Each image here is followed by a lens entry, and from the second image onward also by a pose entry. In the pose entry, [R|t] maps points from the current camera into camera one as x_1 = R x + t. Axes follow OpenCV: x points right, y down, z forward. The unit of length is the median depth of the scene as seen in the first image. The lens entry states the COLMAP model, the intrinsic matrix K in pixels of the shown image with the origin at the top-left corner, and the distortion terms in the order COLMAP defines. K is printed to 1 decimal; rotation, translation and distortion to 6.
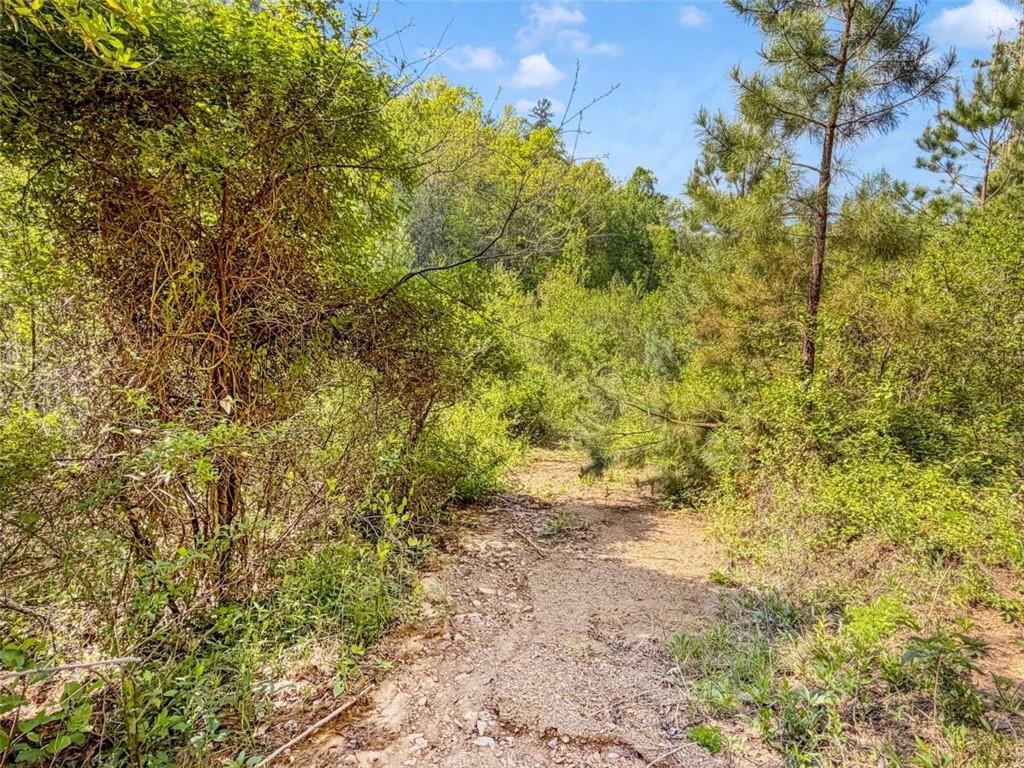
lens RADIAL K [[573.0, 0, 512.0], [0, 573.0, 384.0], [0, 0, 1]] dist [-0.002177, 0.000390]
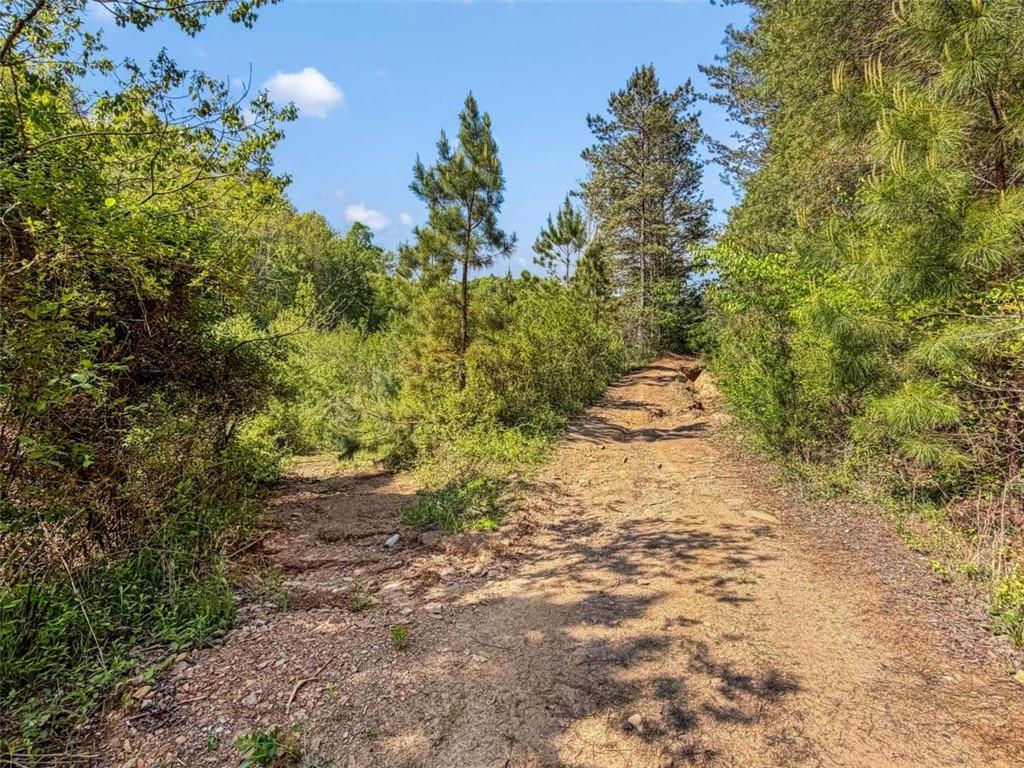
lens RADIAL K [[508.3, 0, 512.0], [0, 508.3, 384.0], [0, 0, 1]] dist [-0.051922, -0.000007]
pose [[0.875932, -0.039836, 0.480788, -0.070987], [0.063963, 0.997377, -0.033894, 0.015559], [-0.478176, 0.060441, 0.876182, -0.268233]]
